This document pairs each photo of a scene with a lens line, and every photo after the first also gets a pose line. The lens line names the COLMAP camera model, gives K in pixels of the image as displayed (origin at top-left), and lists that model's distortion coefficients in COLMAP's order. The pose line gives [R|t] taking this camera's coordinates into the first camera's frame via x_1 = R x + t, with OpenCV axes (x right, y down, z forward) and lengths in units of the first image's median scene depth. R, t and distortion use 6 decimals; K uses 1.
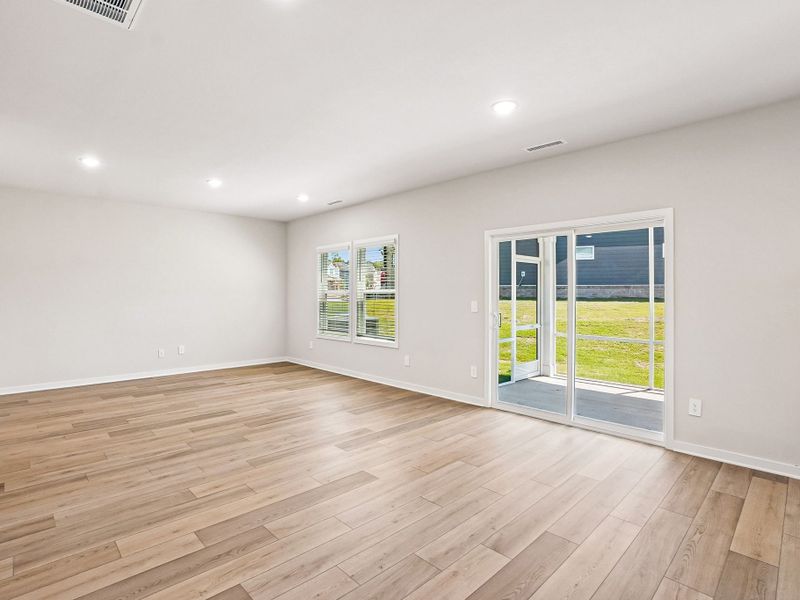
lens RADIAL K [[408.9, 0, 375.3], [0, 408.9, 288.1], [0, 0, 1]] dist [0.011338, 0.000816]
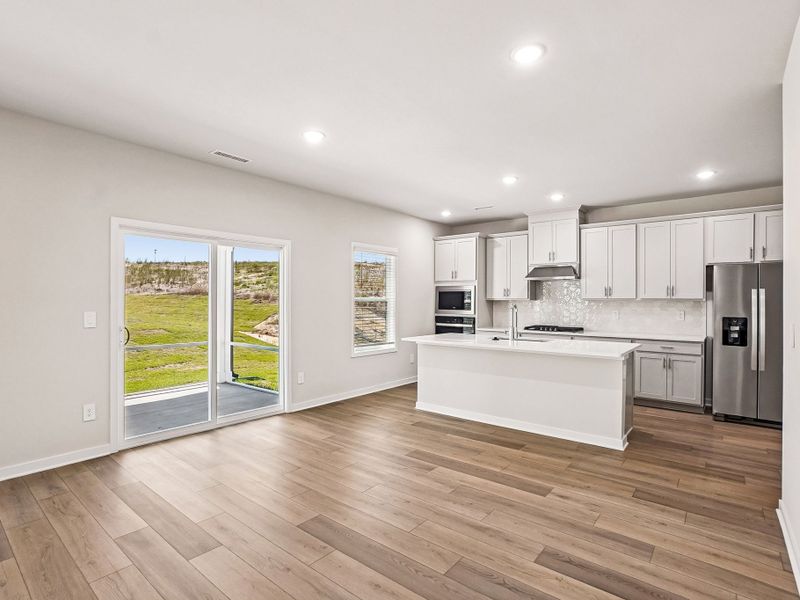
lens RADIAL K [[408.9, 0, 399.2], [0, 408.9, 304.7], [0, 0, 1]] dist [0.011338, 0.000816]
pose [[-0.144988, 0.006775, 0.989410, -0.757455], [-0.026102, 0.999602, -0.010670, 0.022733], [-0.989089, -0.027372, -0.144753, 0.844022]]
